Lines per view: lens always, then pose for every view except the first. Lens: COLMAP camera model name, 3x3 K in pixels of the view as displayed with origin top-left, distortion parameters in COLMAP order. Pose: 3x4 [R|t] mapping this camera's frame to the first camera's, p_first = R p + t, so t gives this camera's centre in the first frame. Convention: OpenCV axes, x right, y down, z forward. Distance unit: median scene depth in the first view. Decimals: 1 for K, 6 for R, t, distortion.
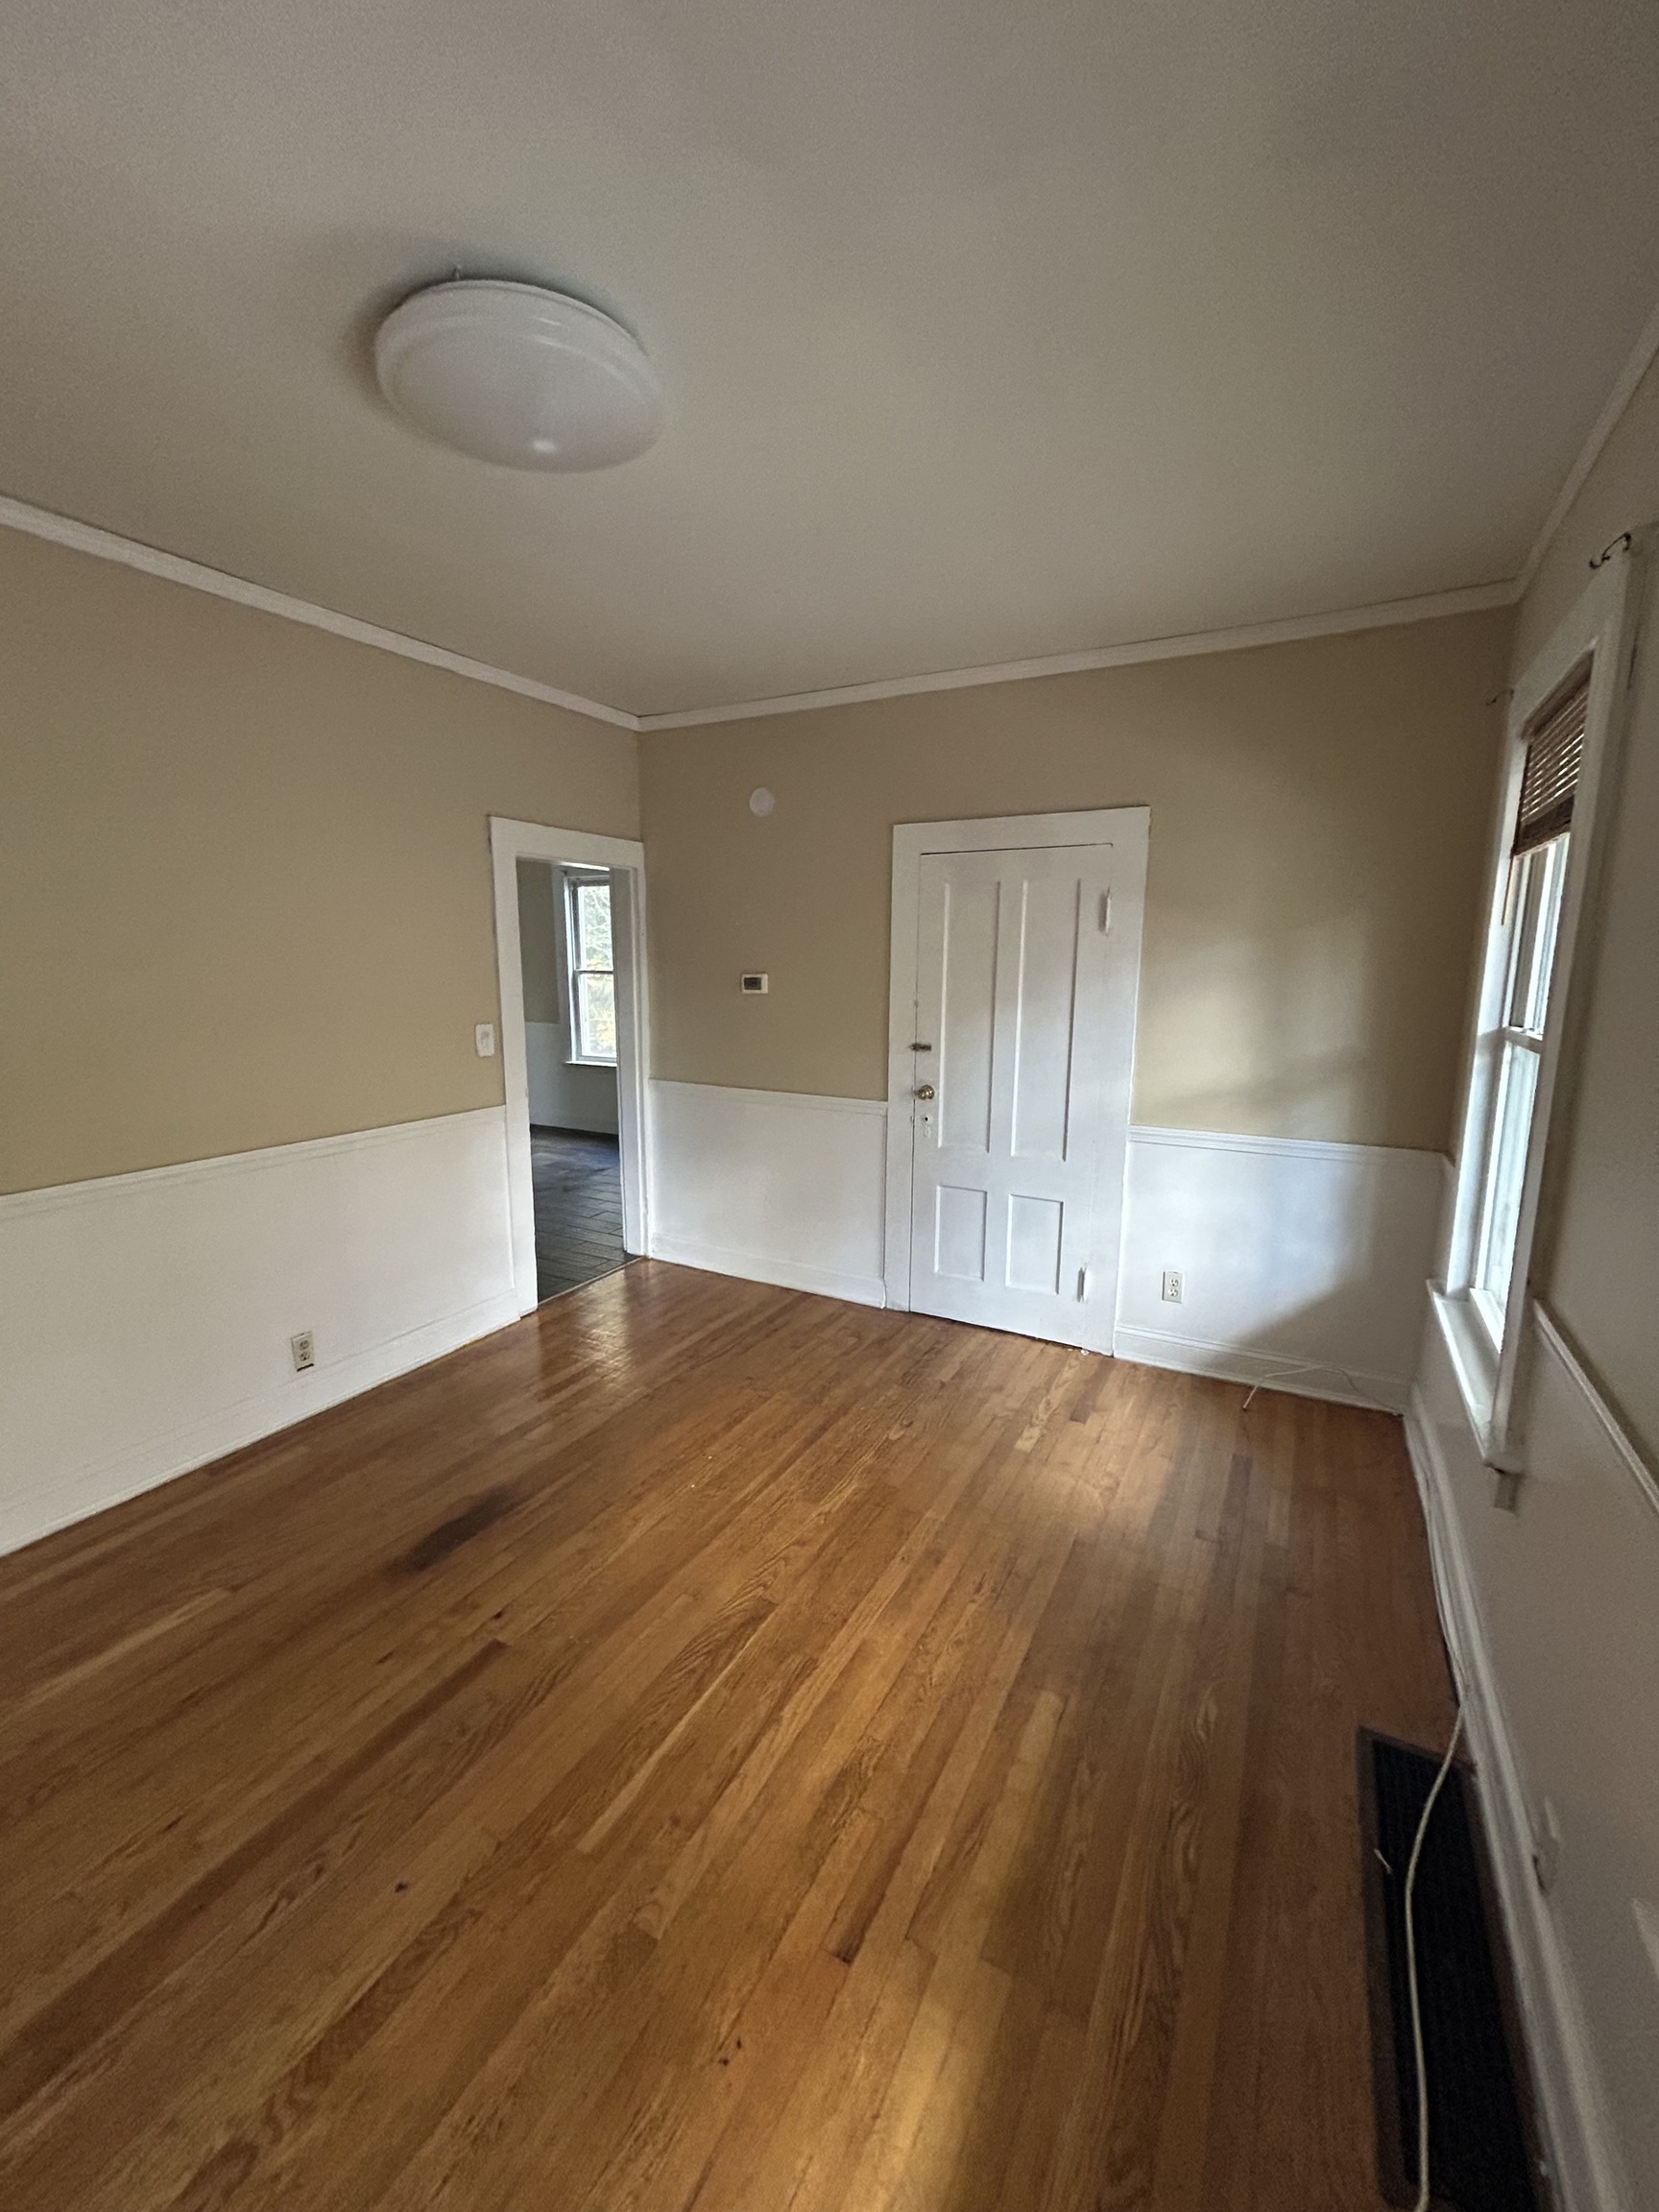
lens RADIAL K [[882.7, 0, 825.7], [0, 882.7, 1112.4], [0, 0, 1]] dist [-0.002128, -0.004868]
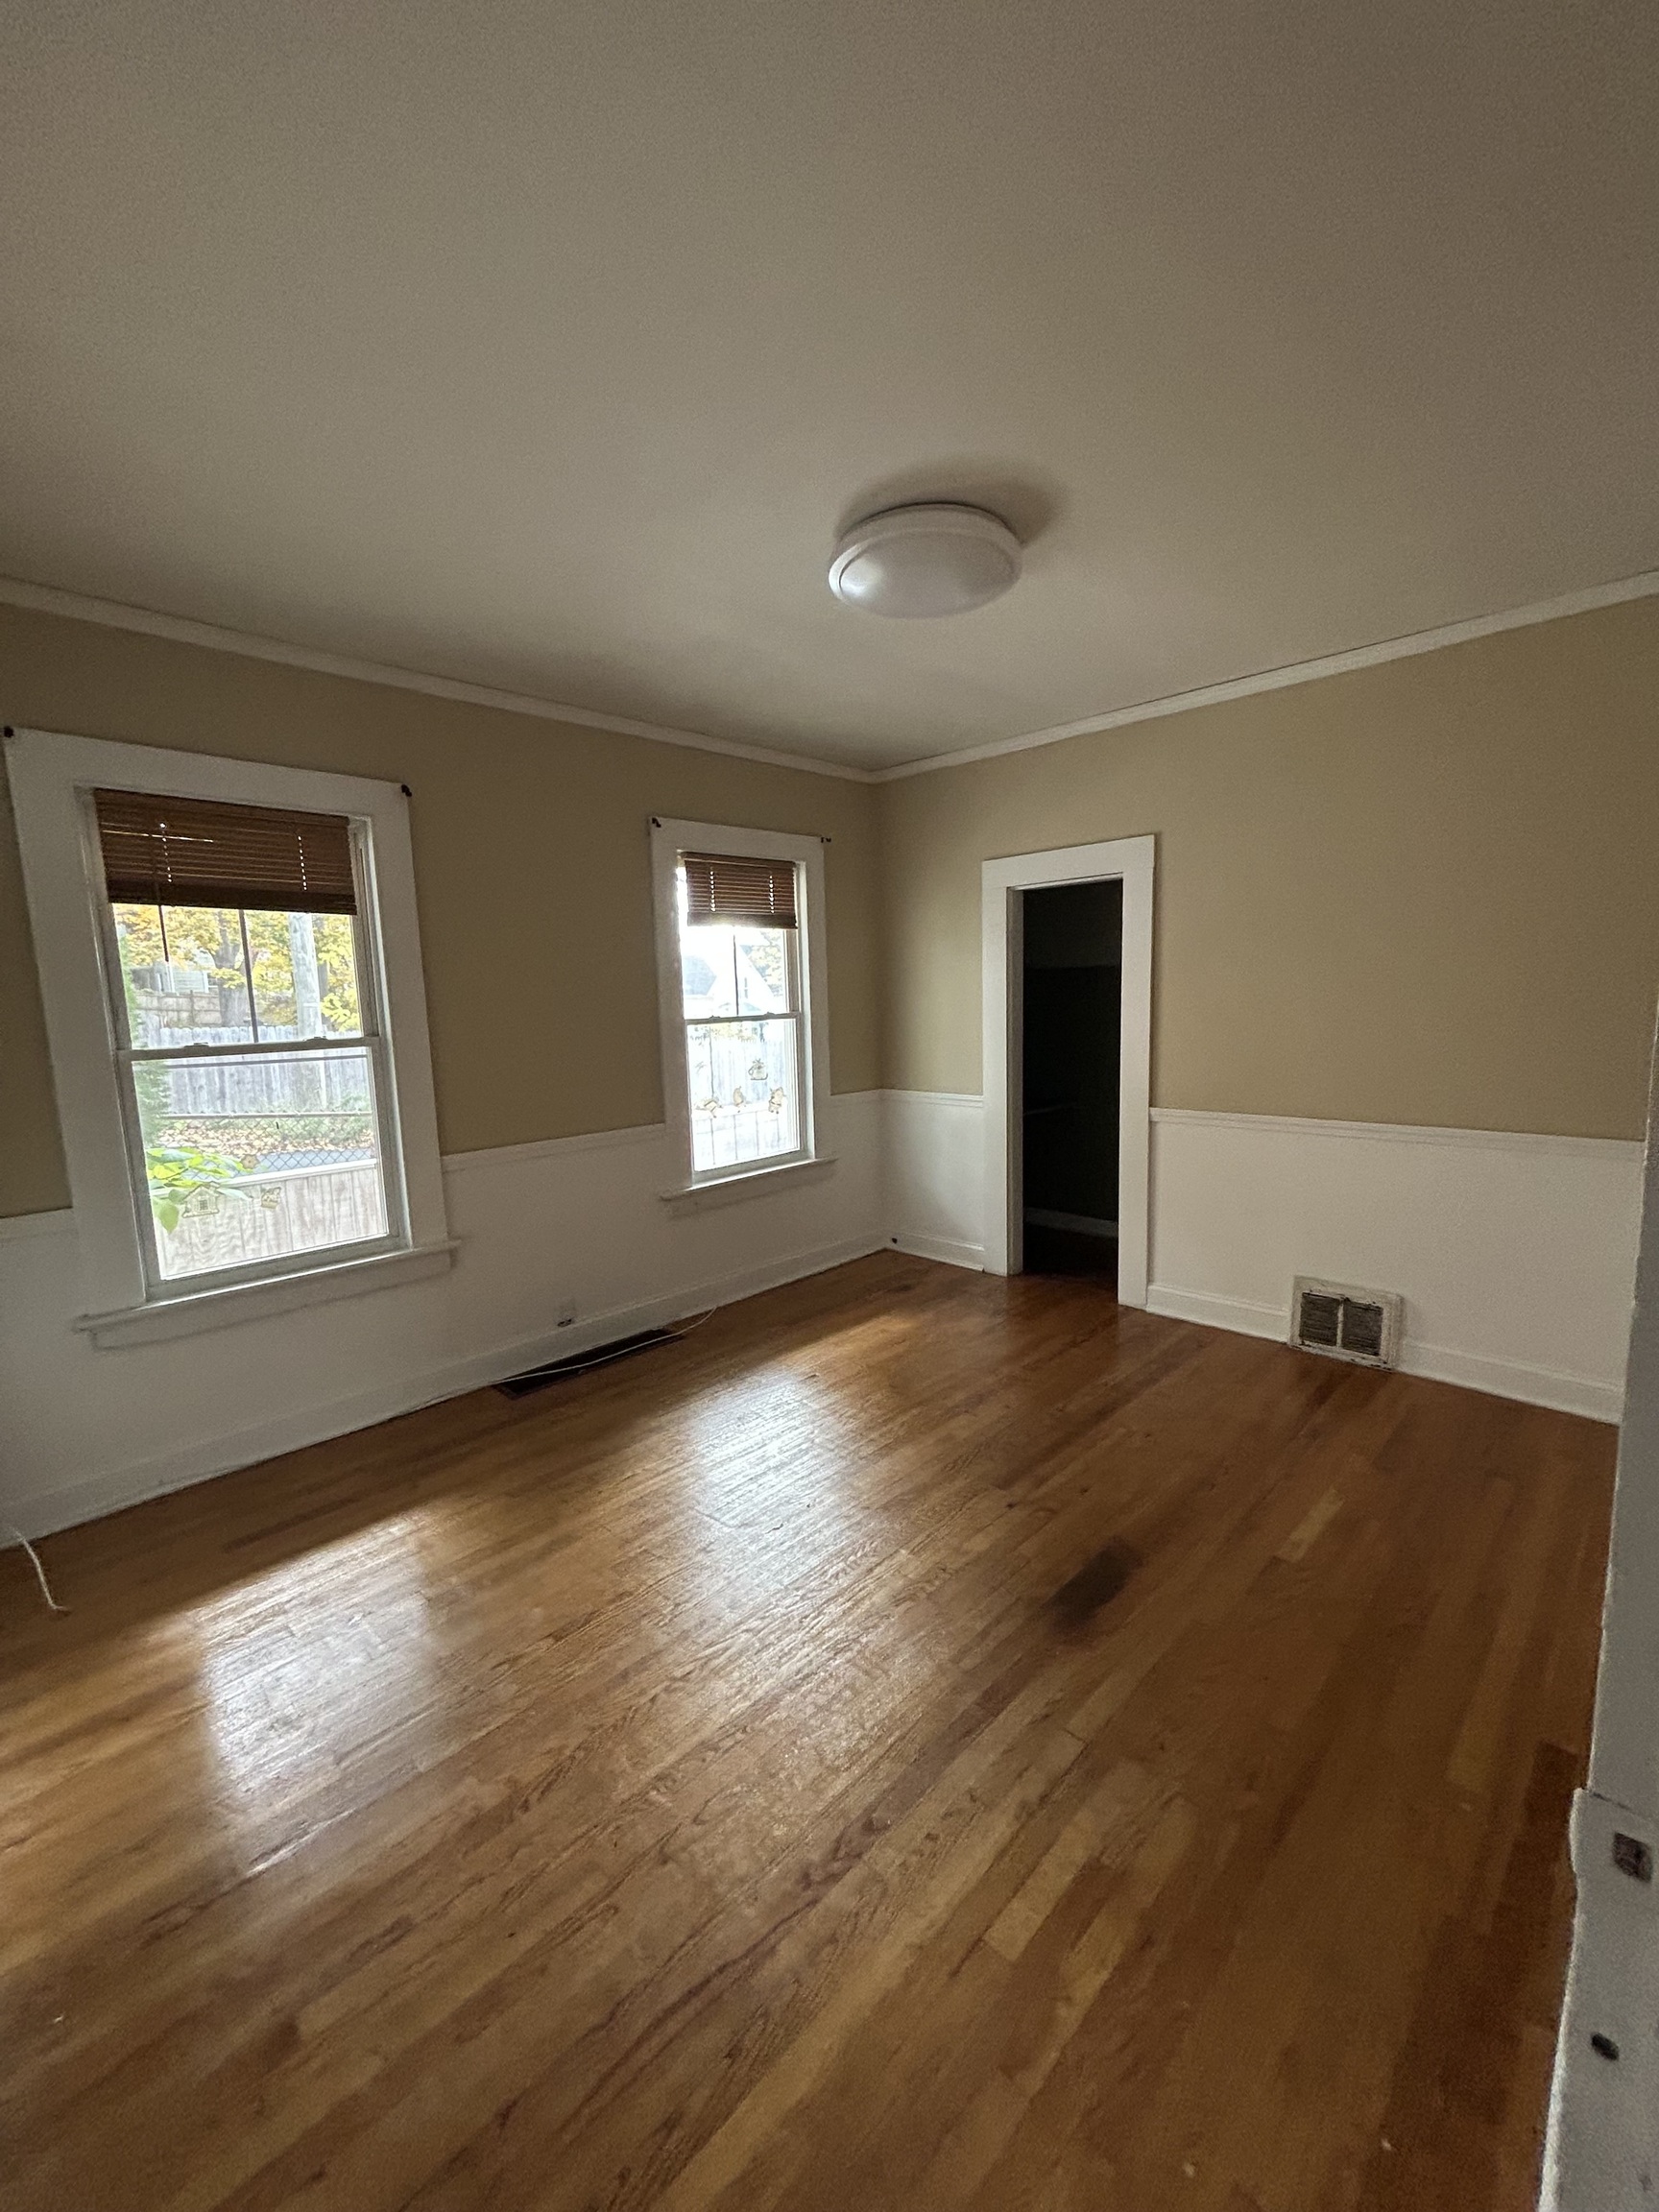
lens RADIAL K [[882.7, 0, 825.7], [0, 882.7, 1112.4], [0, 0, 1]] dist [-0.002128, -0.004868]
pose [[-0.960080, -0.025107, 0.278597, -0.479052], [0.061705, 0.952421, 0.298474, -0.347881], [-0.272835, 0.303750, -0.912851, 2.151149]]
